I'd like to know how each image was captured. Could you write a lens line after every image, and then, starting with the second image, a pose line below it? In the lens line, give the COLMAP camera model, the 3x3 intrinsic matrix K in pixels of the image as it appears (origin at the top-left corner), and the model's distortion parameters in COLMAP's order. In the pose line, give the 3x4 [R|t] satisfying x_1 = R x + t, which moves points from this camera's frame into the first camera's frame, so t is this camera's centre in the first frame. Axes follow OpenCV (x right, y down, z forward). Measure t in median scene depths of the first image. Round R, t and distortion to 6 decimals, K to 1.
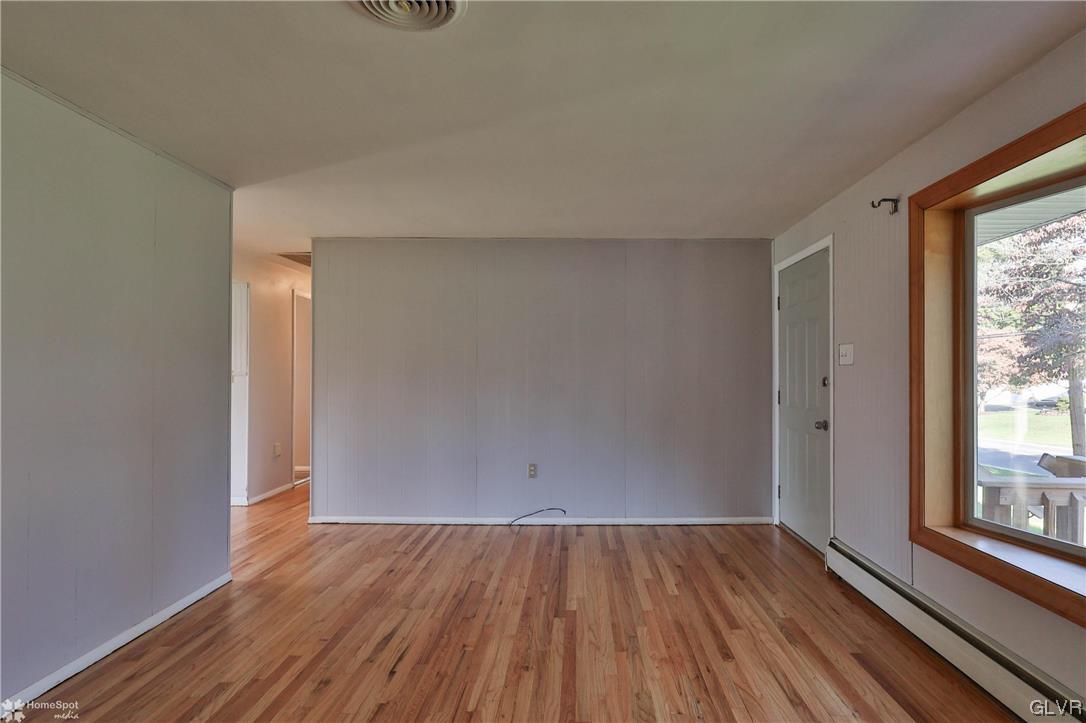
lens RADIAL K [[537.3, 0, 539.8], [0, 537.3, 363.8], [0, 0, 1]] dist [0.000333, 0.001436]
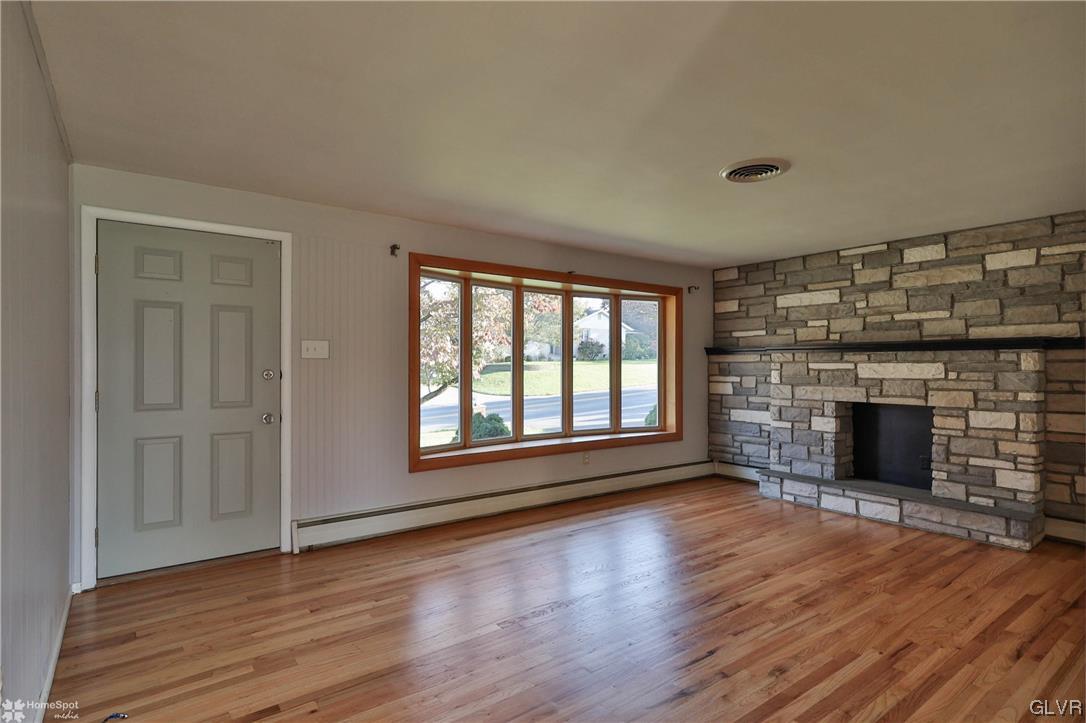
lens RADIAL K [[537.3, 0, 539.8], [0, 537.3, 363.8], [0, 0, 1]] dist [0.000333, 0.001436]
pose [[-0.620433, -0.005220, 0.784242, -0.650218], [-0.014669, 0.999880, -0.004949, 0.012578], [-0.784122, -0.014574, -0.620435, 1.414660]]
